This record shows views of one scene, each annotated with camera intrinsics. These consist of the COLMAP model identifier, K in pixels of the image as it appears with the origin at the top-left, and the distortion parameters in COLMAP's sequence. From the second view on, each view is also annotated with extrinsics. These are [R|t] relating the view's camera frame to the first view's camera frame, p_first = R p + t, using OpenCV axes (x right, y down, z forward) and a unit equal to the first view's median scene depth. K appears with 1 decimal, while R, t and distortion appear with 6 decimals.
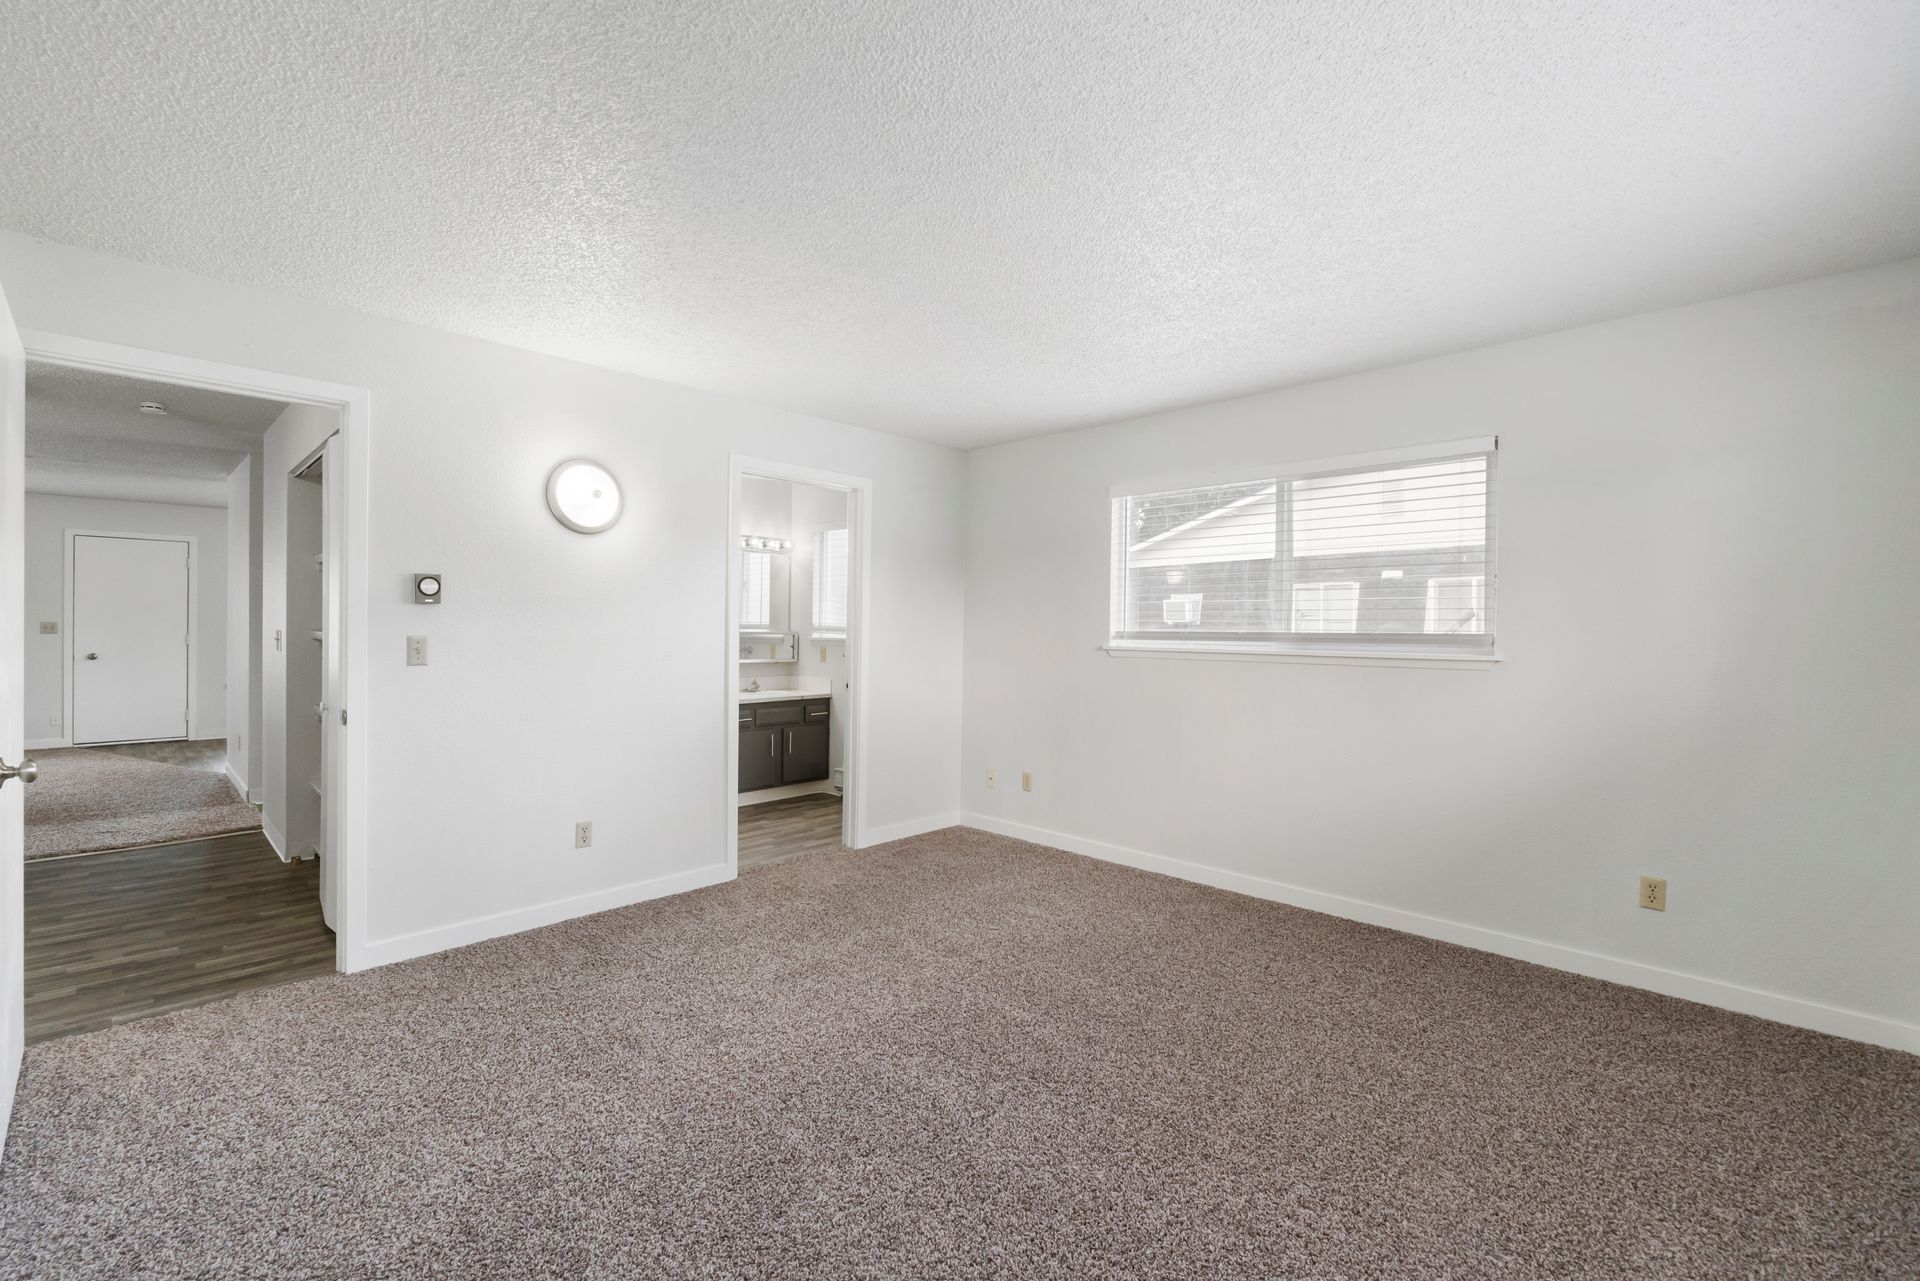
lens RADIAL K [[810.4, 0, 952.1], [0, 810.4, 631.0], [0, 0, 1]] dist [-0.003188, -0.000250]
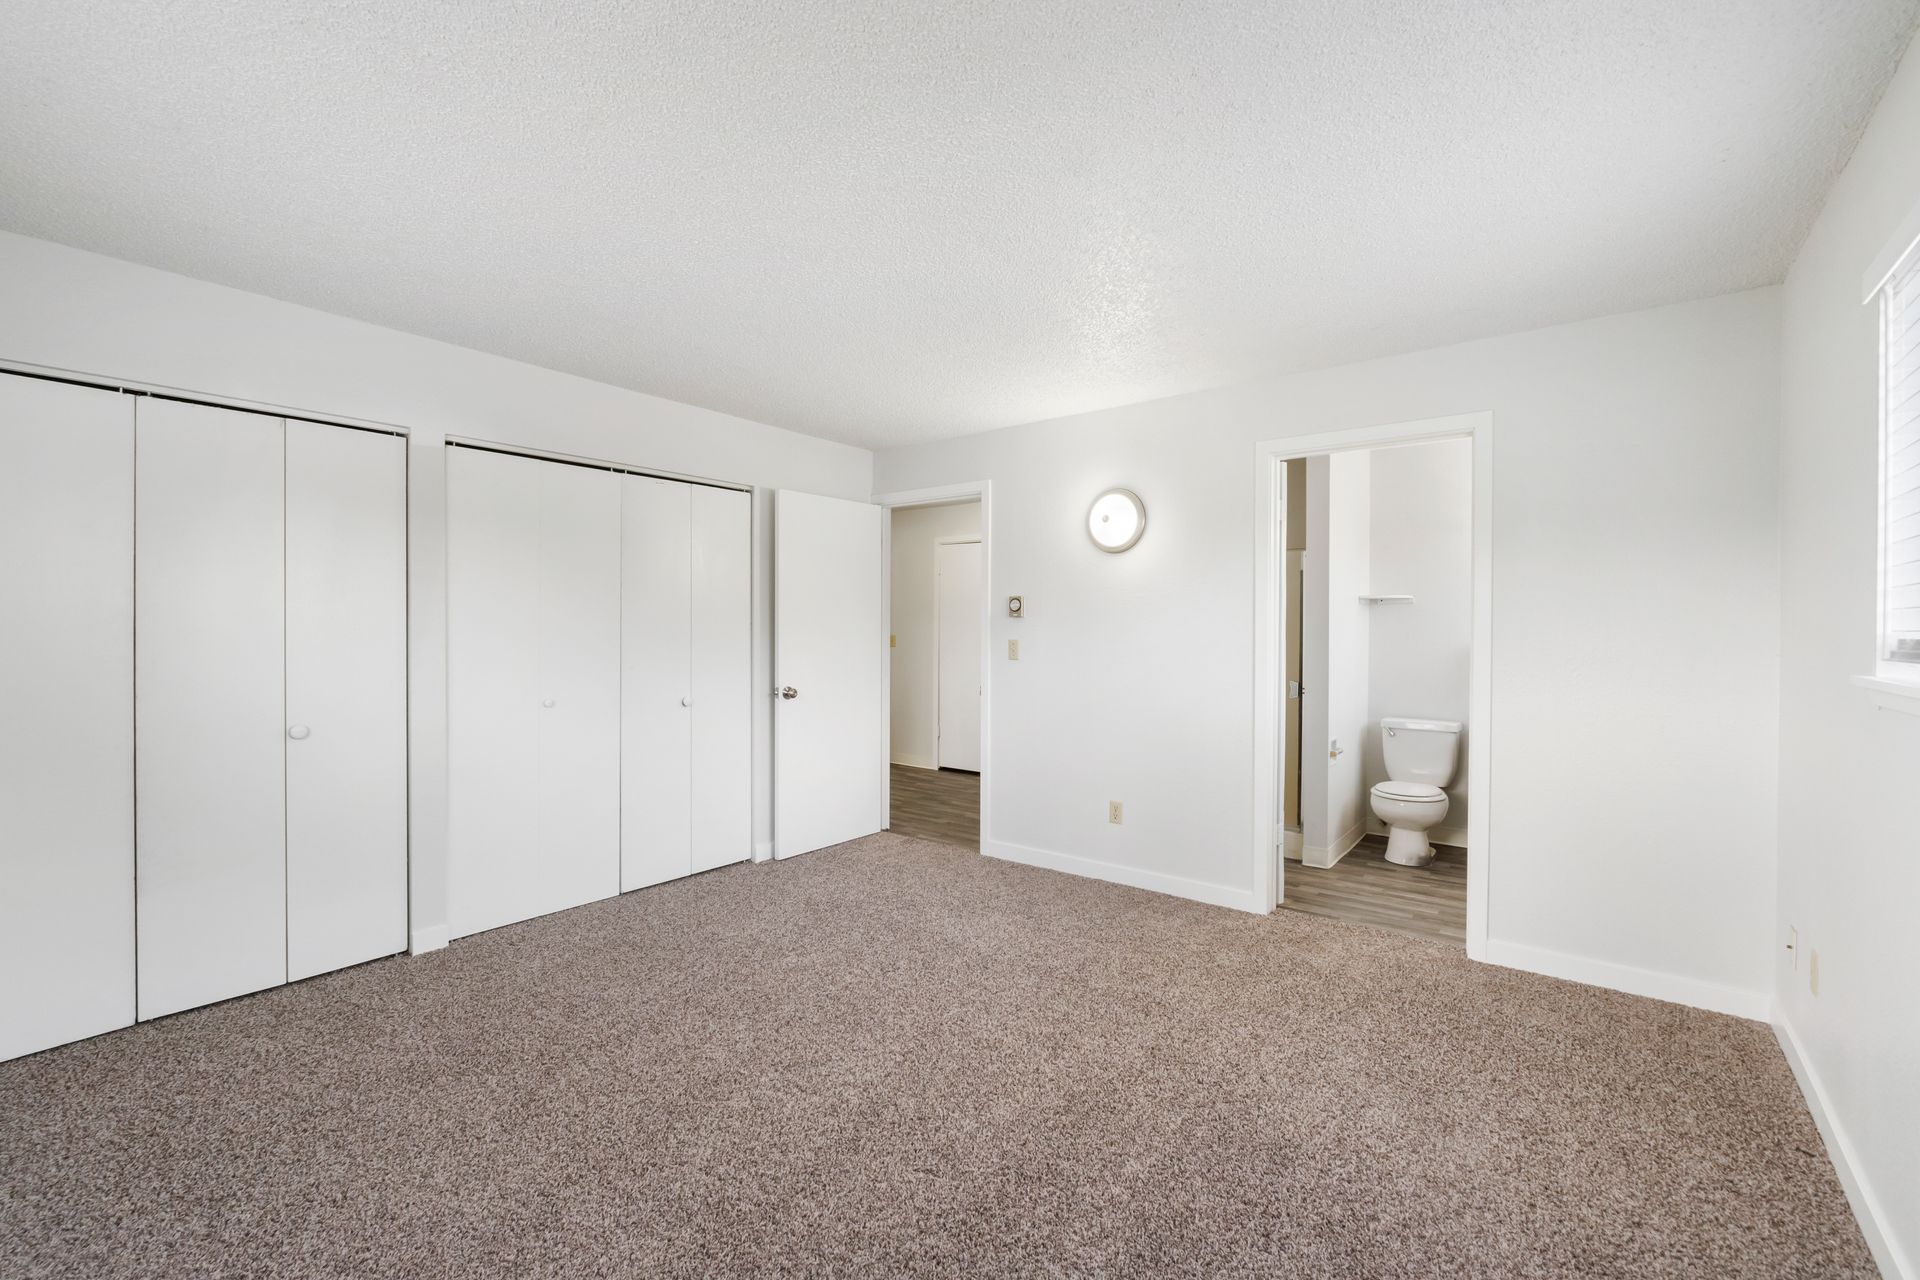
lens RADIAL K [[810.4, 0, 953.5], [0, 810.4, 638.5], [0, 0, 1]] dist [-0.003188, -0.000250]
pose [[0.101786, 0.001779, -0.994805, 0.733591], [-0.005540, 0.999984, 0.001221, 0.002537], [0.994791, 0.005387, 0.101794, 0.708939]]
